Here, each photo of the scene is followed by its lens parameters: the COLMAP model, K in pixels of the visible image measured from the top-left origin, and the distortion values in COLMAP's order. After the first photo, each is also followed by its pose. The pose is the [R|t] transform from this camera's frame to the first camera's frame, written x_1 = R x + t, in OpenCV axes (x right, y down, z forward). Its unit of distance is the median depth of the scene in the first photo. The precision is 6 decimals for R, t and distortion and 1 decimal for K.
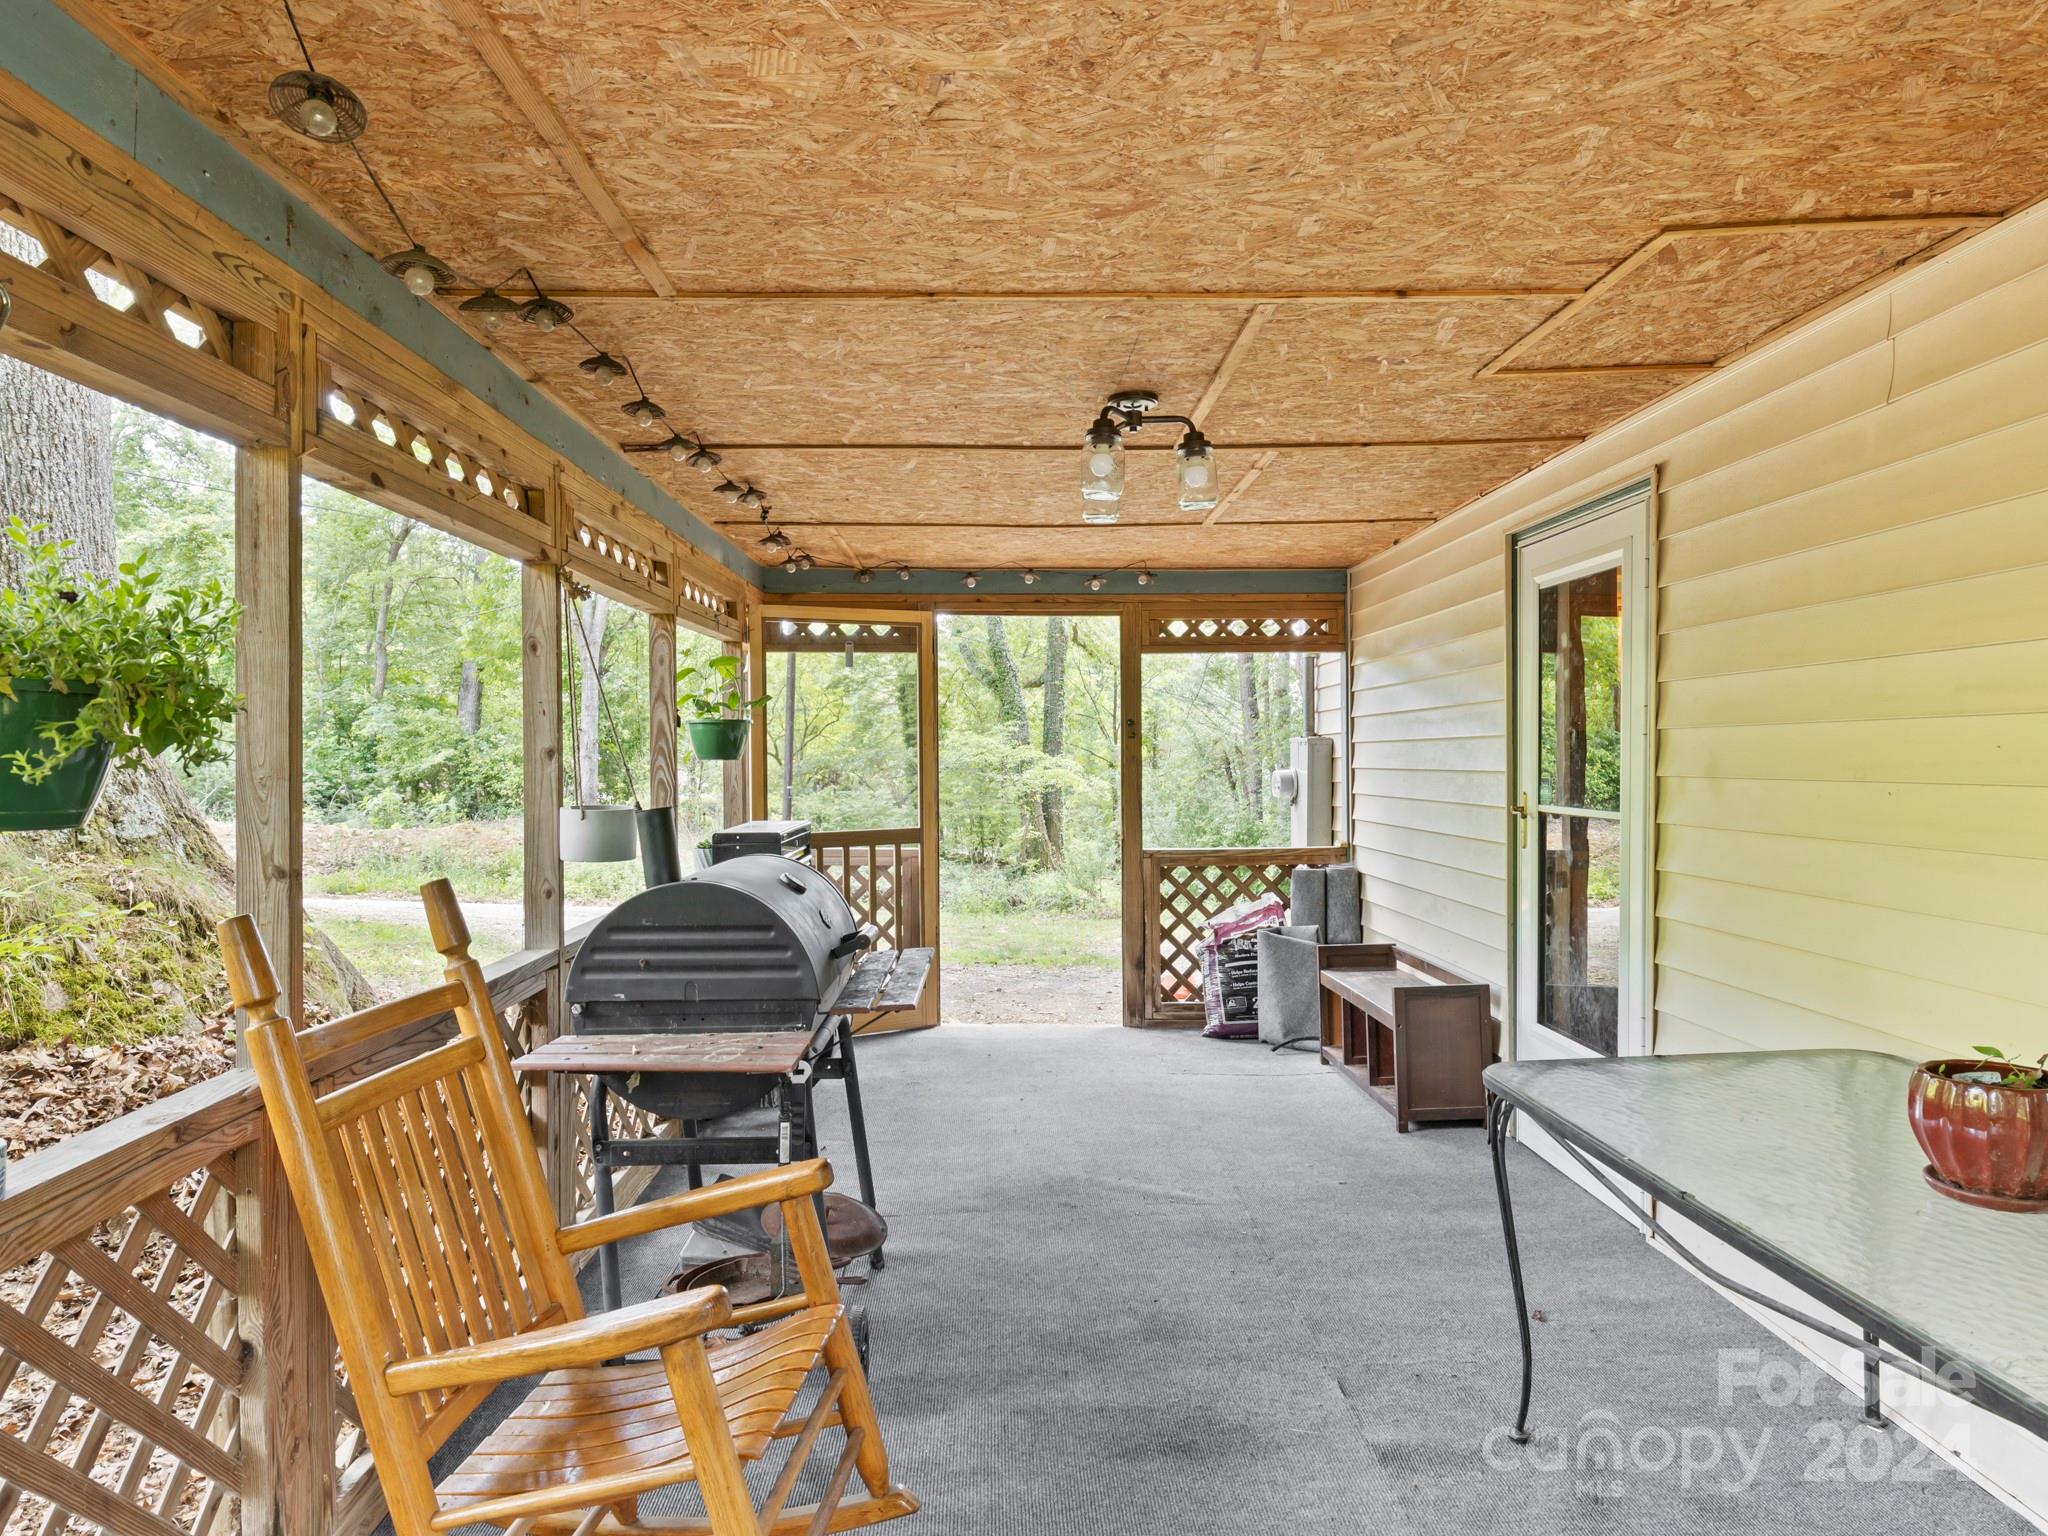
lens RADIAL K [[1244.2, 0, 1022.4], [0, 1244.2, 769.1], [0, 0, 1]] dist [0.002383, -0.000030]
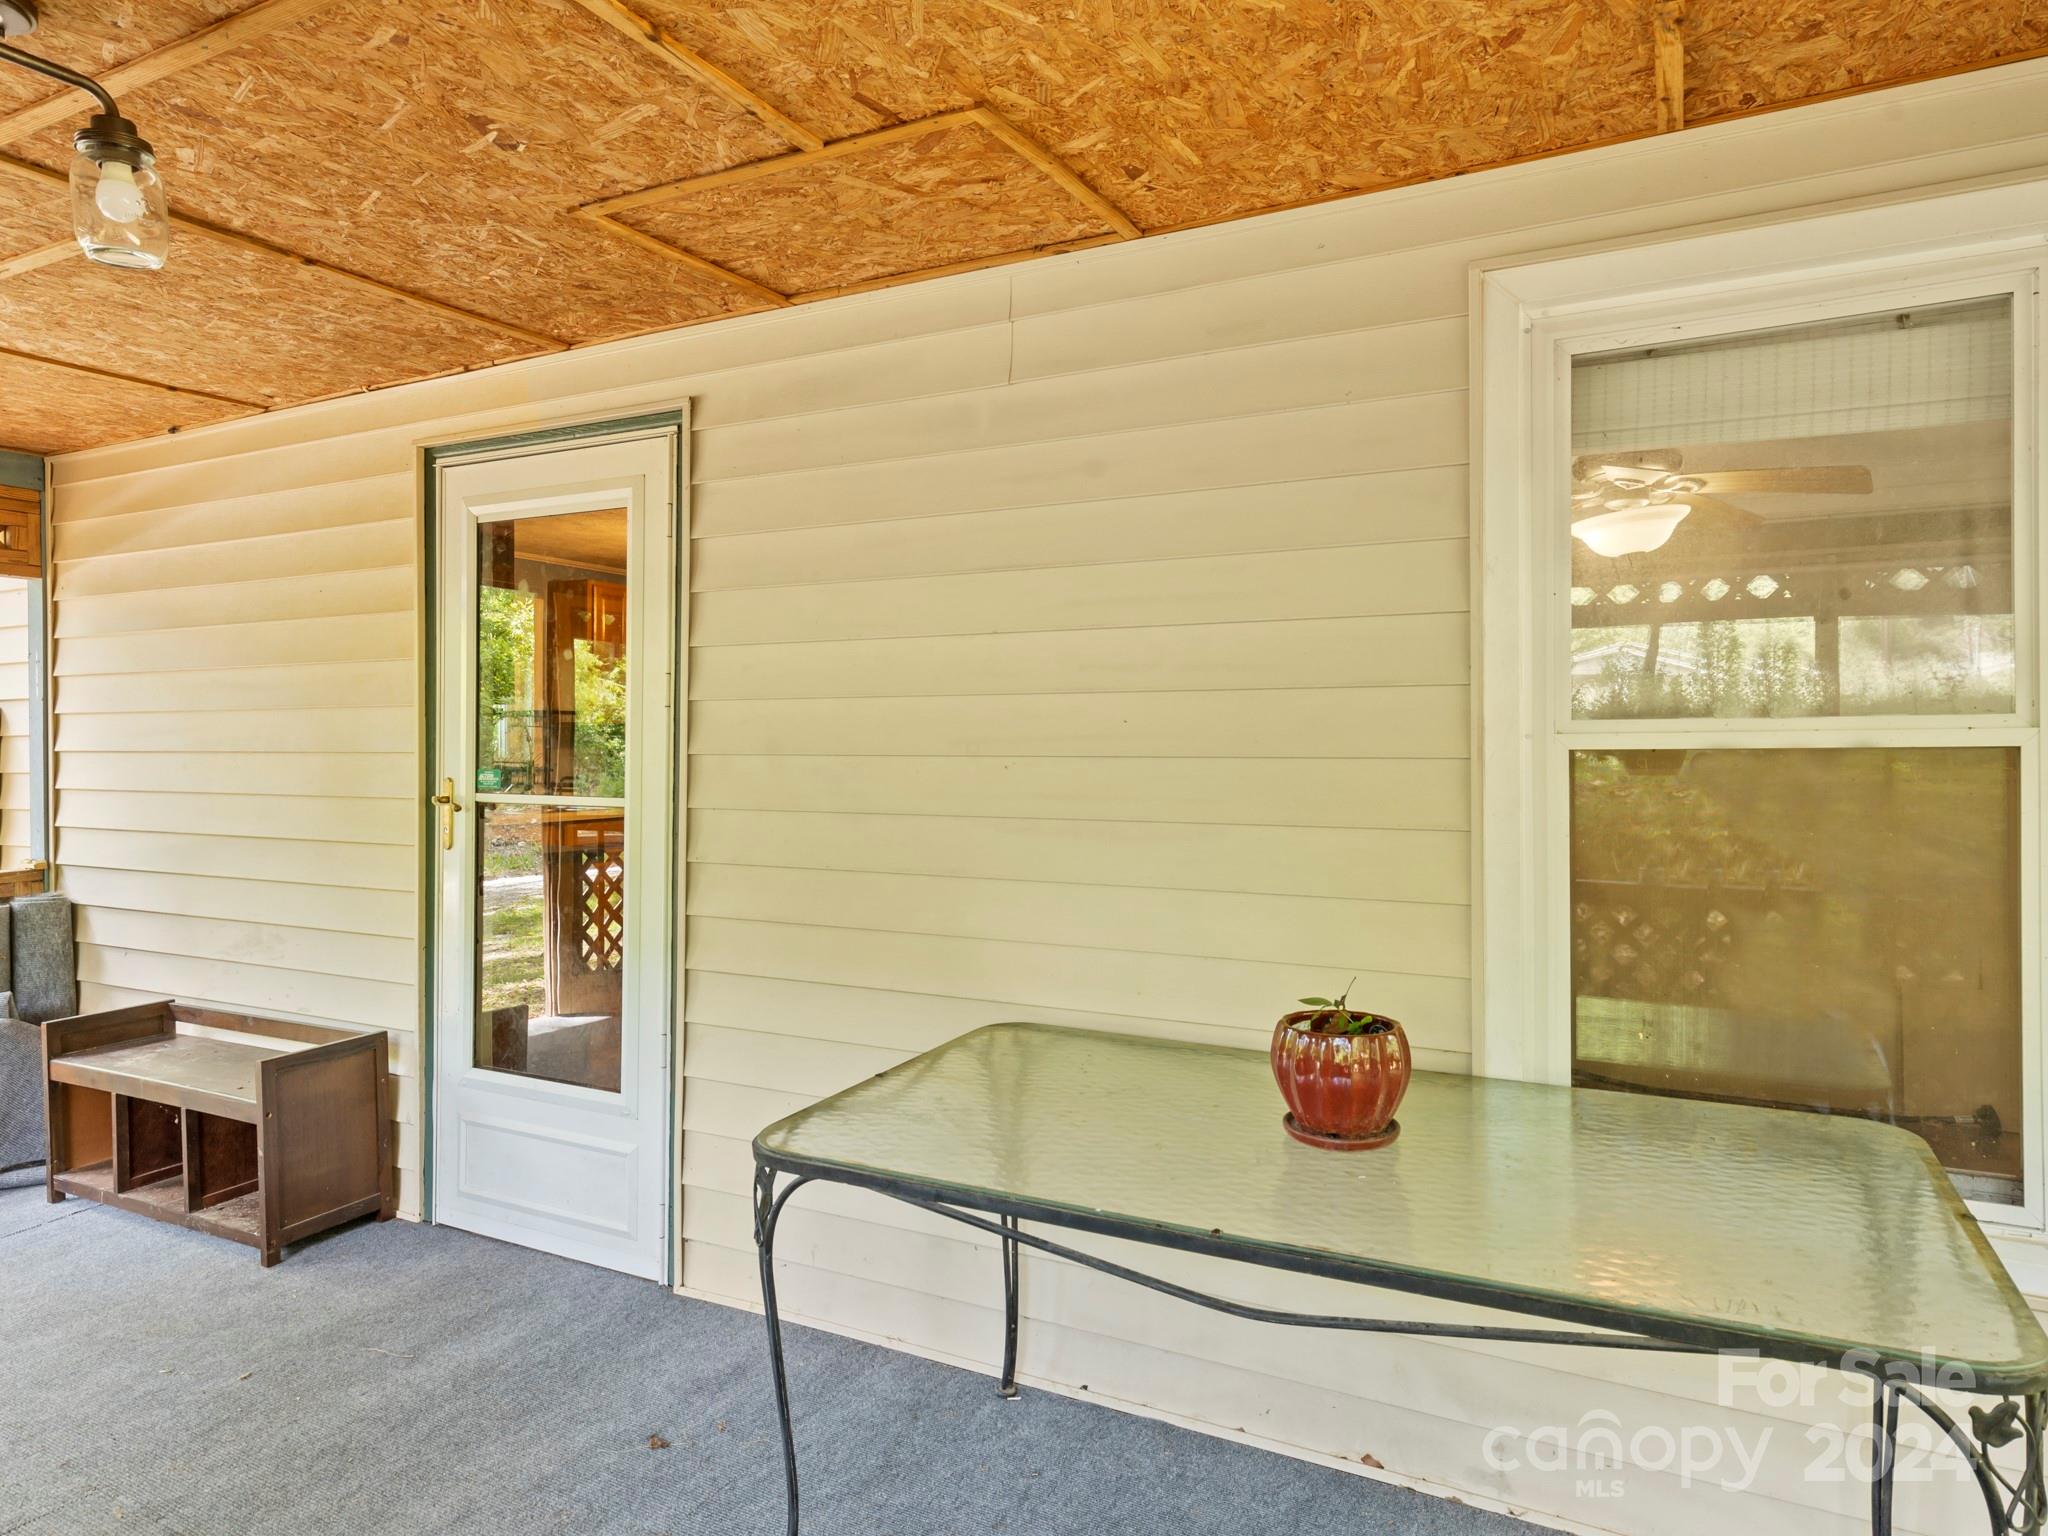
lens RADIAL K [[1244.2, 0, 1026.1], [0, 1244.2, 758.5], [0, 0, 1]] dist [0.002383, -0.000030]
pose [[0.475807, -0.001780, 0.879548, -0.114386], [0.004027, 0.999992, -0.000154, 0.007652], [-0.879541, 0.003615, 0.475810, 0.298753]]
